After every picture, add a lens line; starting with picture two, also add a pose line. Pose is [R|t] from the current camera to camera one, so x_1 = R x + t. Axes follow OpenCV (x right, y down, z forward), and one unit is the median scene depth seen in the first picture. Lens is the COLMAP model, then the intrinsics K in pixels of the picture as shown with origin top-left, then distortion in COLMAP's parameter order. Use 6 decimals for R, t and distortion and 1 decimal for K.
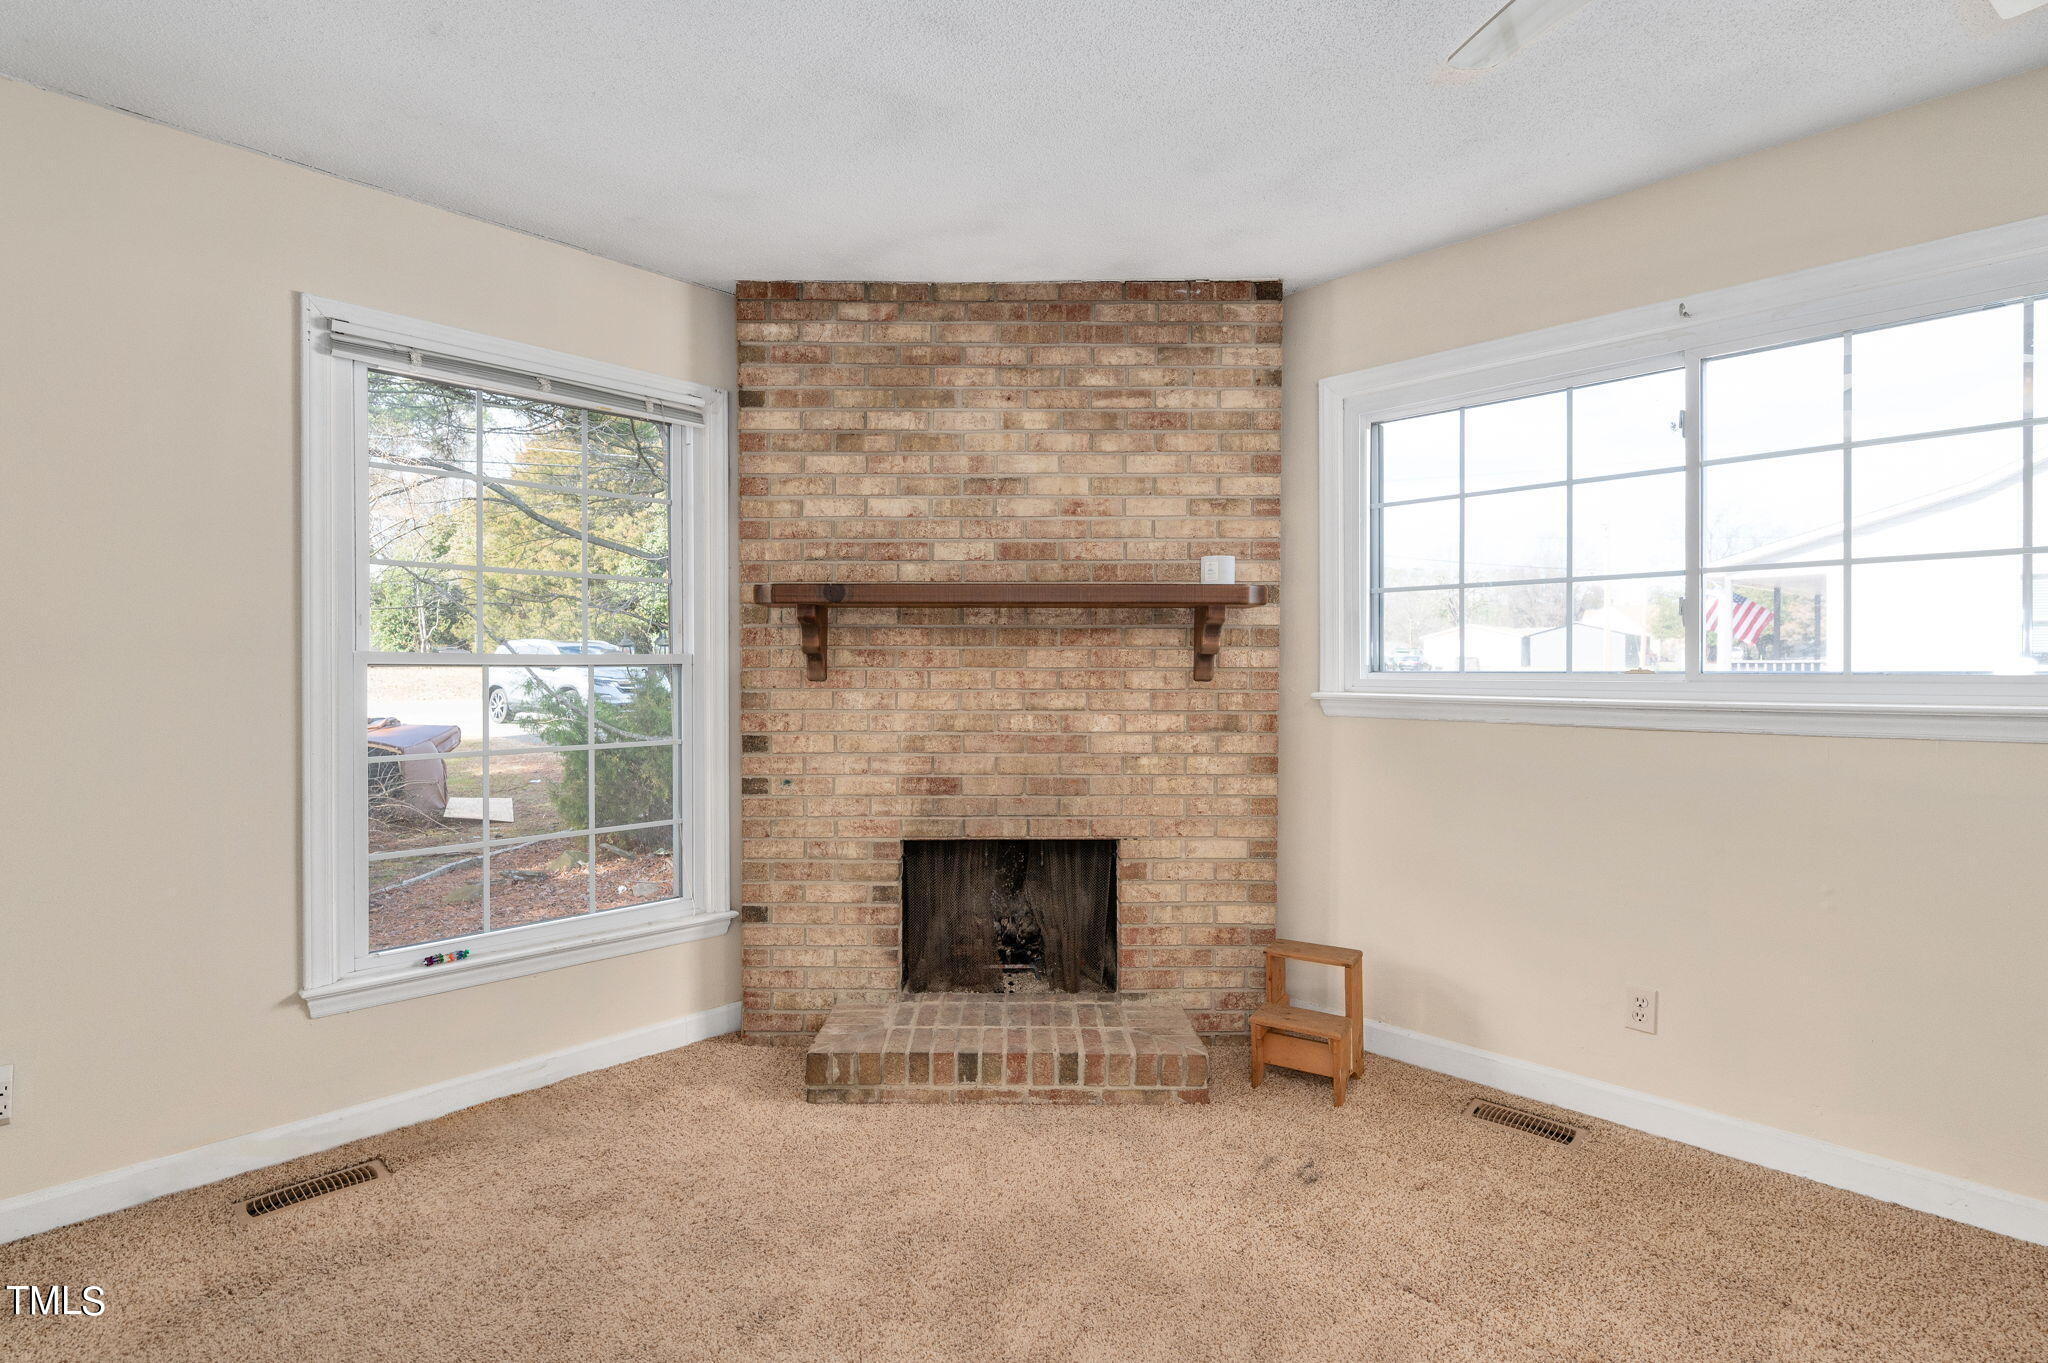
lens RADIAL K [[967.8, 0, 1022.2], [0, 967.8, 669.8], [0, 0, 1]] dist [-0.000082, -0.000168]
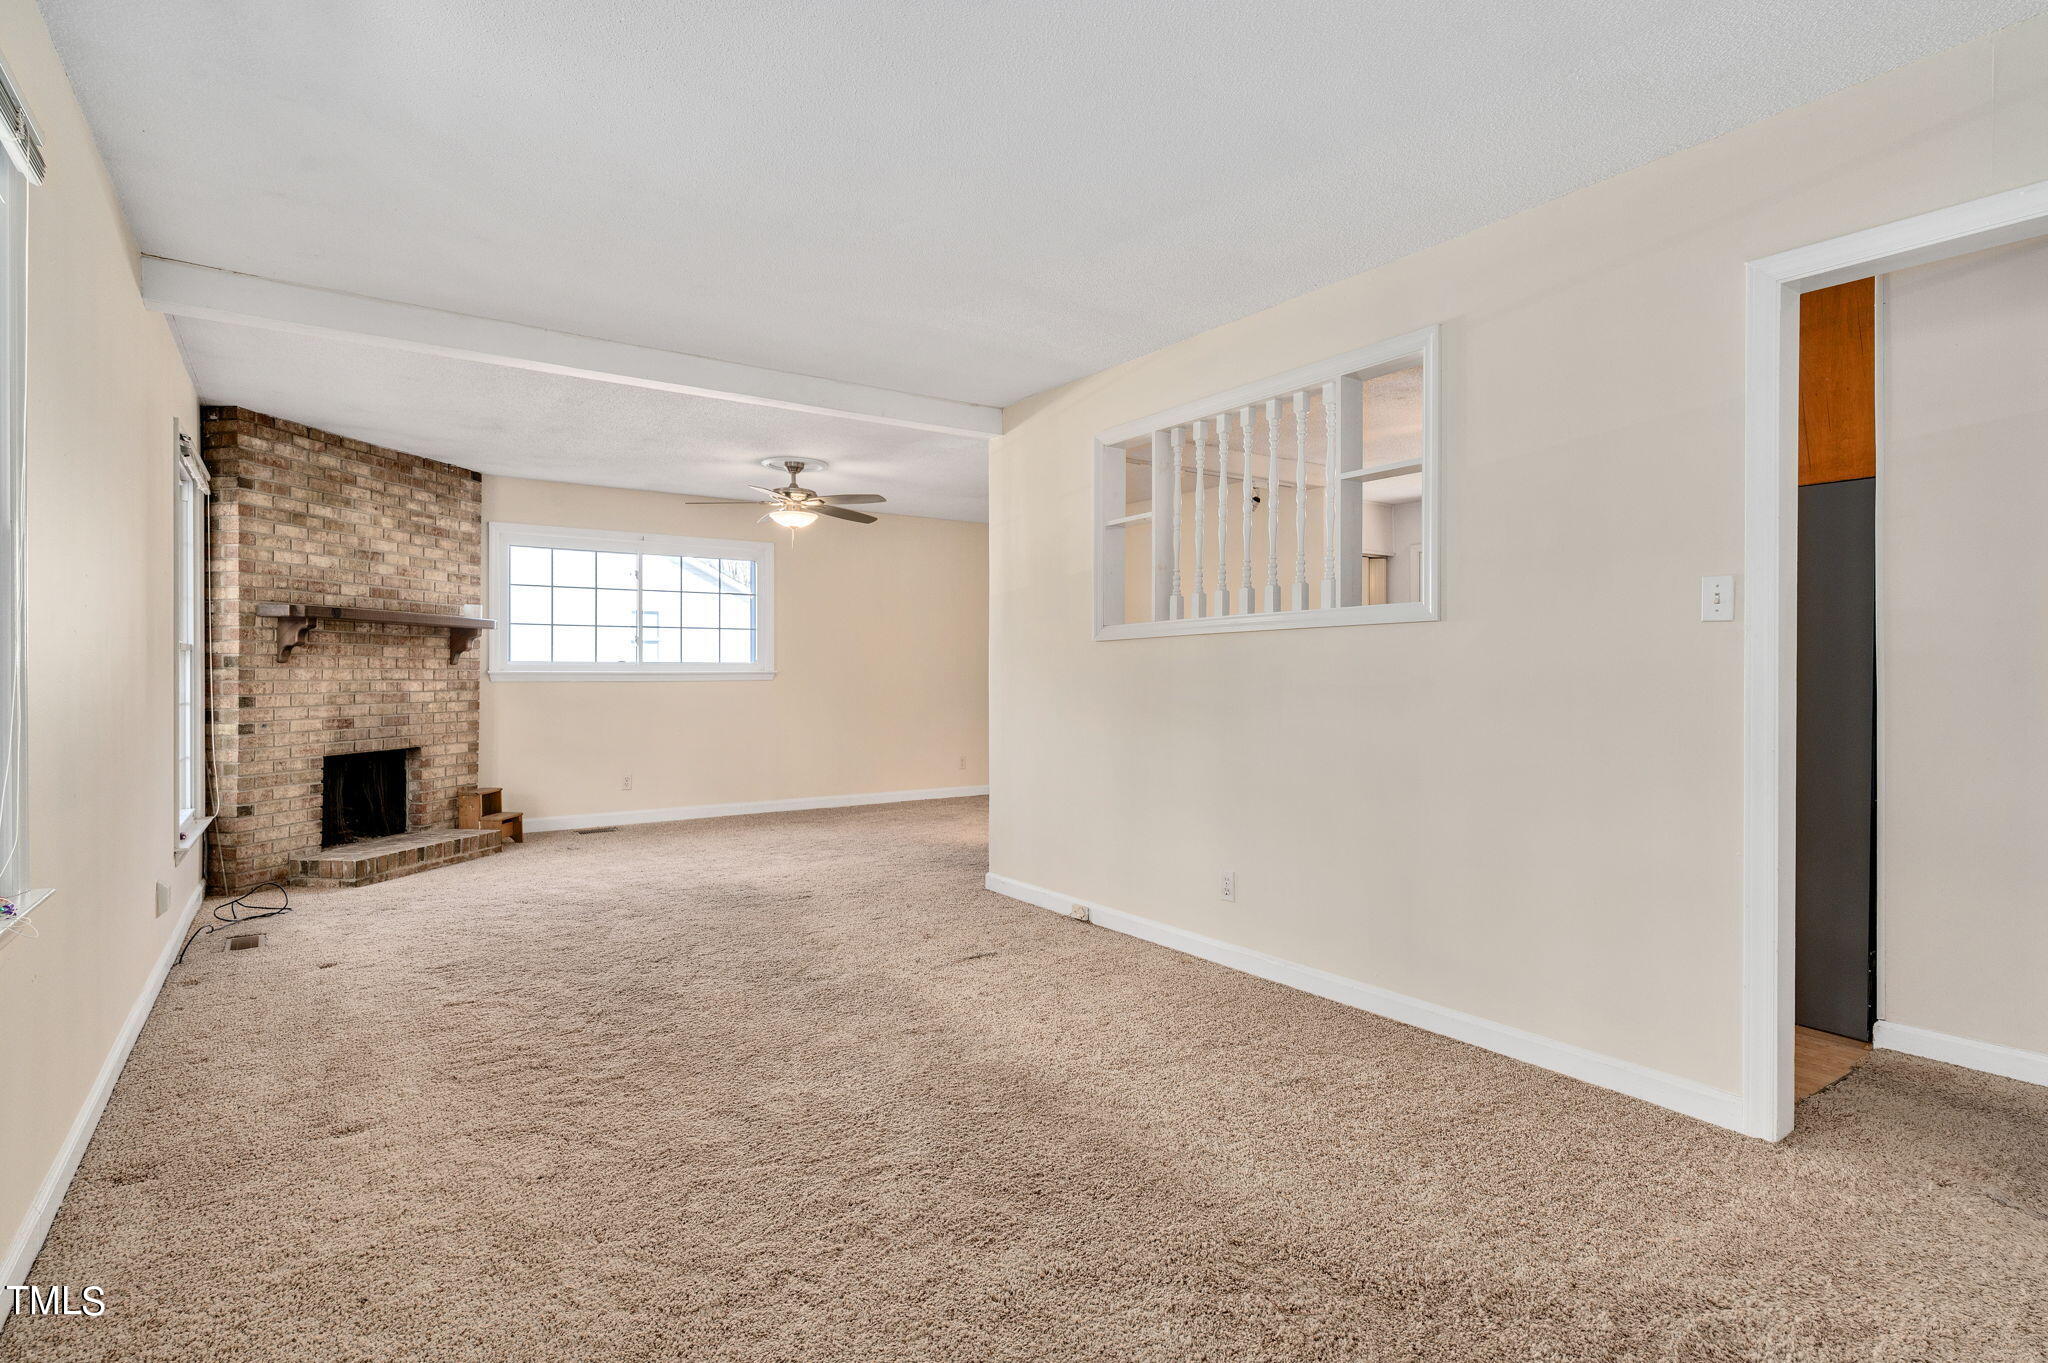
lens RADIAL K [[1019.8, 0, 1020.7], [0, 1019.8, 673.7], [0, 0, 1]] dist [-0.001547, -0.000693]
pose [[0.185465, -0.000094, 0.982651, -1.670178], [0.002927, 0.999996, -0.000456, 0.034402], [-0.982647, 0.002961, 0.185464, -0.545090]]
